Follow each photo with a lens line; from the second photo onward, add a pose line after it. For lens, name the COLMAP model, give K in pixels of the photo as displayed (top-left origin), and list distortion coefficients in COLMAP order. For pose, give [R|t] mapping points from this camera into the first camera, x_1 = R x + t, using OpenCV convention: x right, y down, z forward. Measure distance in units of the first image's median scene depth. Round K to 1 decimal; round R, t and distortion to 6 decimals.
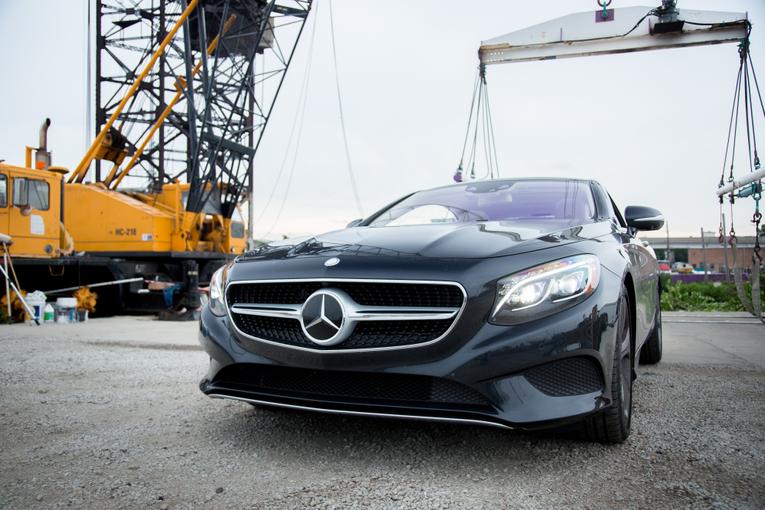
lens RADIAL K [[637.9, 0, 383.6], [0, 637.9, 274.1], [0, 0, 1]] dist [-0.004618, 0.000523]
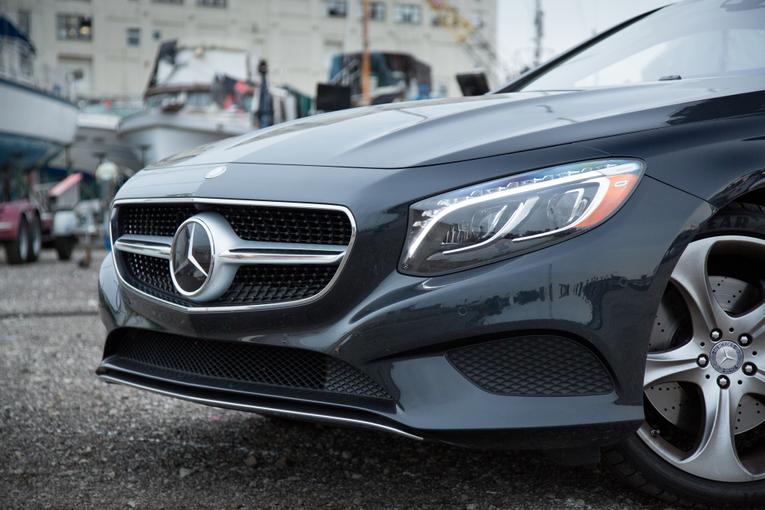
lens RADIAL K [[1701.6, 0, 382.5], [0, 1701.6, 255.0], [0, 0, 1]] dist [0.428107, 0.051187]
pose [[0.905028, 0.021690, -0.424799, 0.818923], [0.001076, 0.998579, 0.053280, -0.027697], [0.425351, -0.048677, 0.903718, -0.498140]]
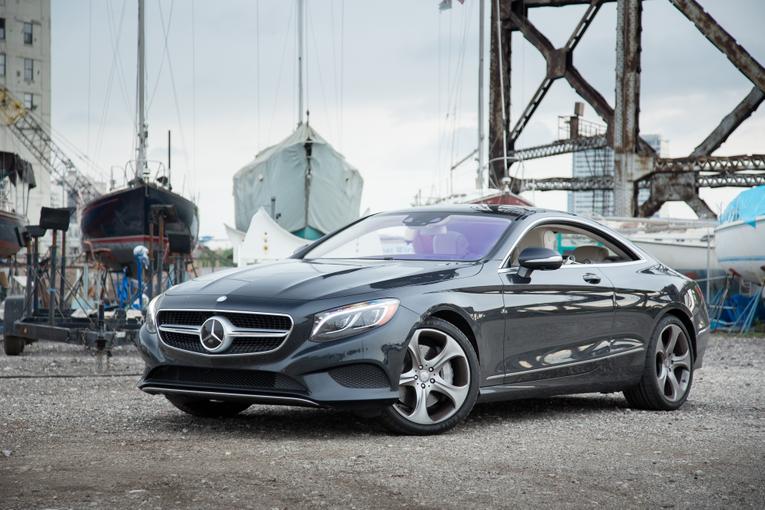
lens RADIAL K [[1909.1, 0, 382.5], [0, 1909.1, 255.0], [0, 0, 1]] dist [0.596160, 0.258175]
pose [[0.983603, 0.026266, -0.178425, 1.150138], [-0.026732, 0.999643, -0.000204, -0.137131], [0.178356, 0.004971, 0.983953, -3.570481]]
